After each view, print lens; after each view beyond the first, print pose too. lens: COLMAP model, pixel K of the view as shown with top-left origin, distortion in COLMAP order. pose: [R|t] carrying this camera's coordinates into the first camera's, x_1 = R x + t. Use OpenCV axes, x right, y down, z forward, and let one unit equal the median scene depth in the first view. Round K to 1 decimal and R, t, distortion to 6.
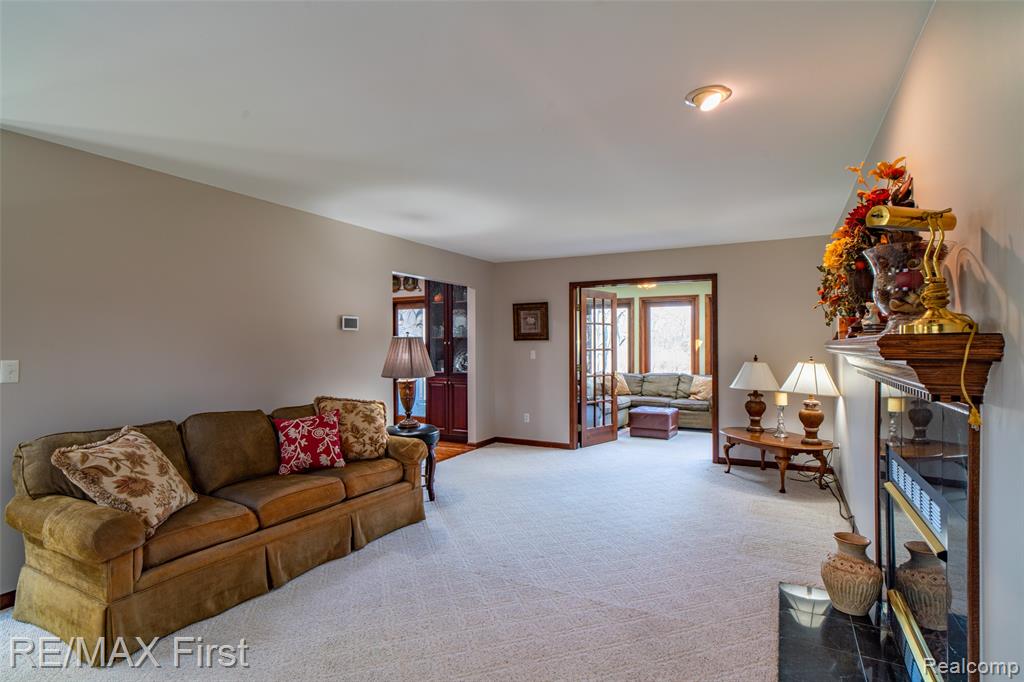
lens RADIAL K [[530.8, 0, 512.0], [0, 530.8, 341.0], [0, 0, 1]] dist [-0.000422, 0.000431]
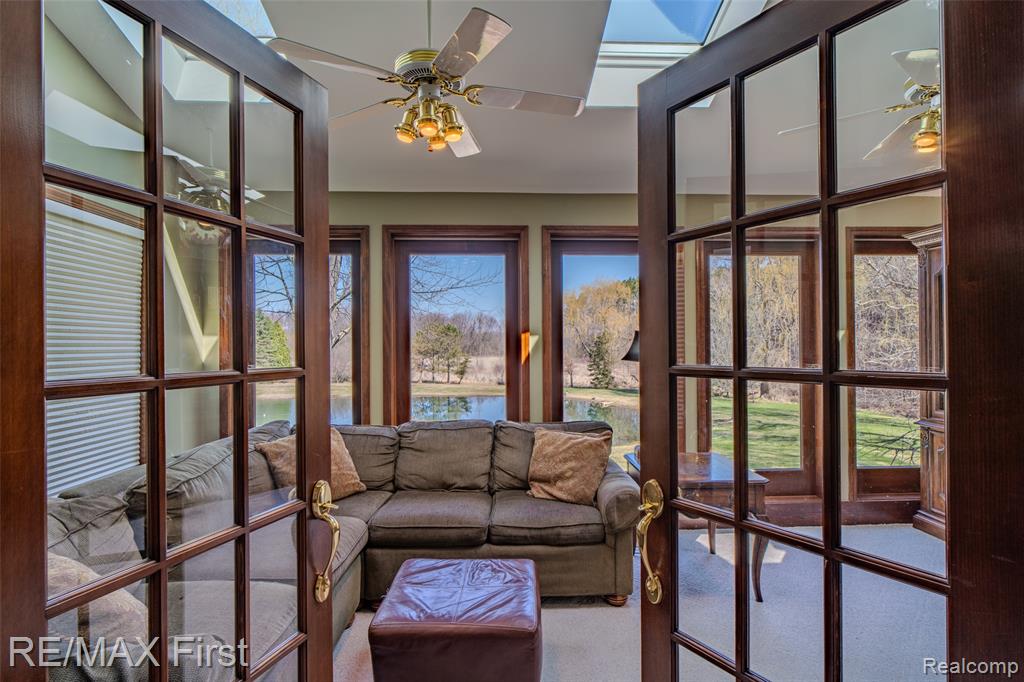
lens RADIAL K [[530.8, 0, 512.0], [0, 530.8, 341.0], [0, 0, 1]] dist [-0.000422, 0.000431]
pose [[0.862900, 0.000731, 0.505373, 0.131755], [0.001776, 0.999988, -0.004480, 0.005072], [-0.505371, 0.004763, 0.862889, 0.651134]]
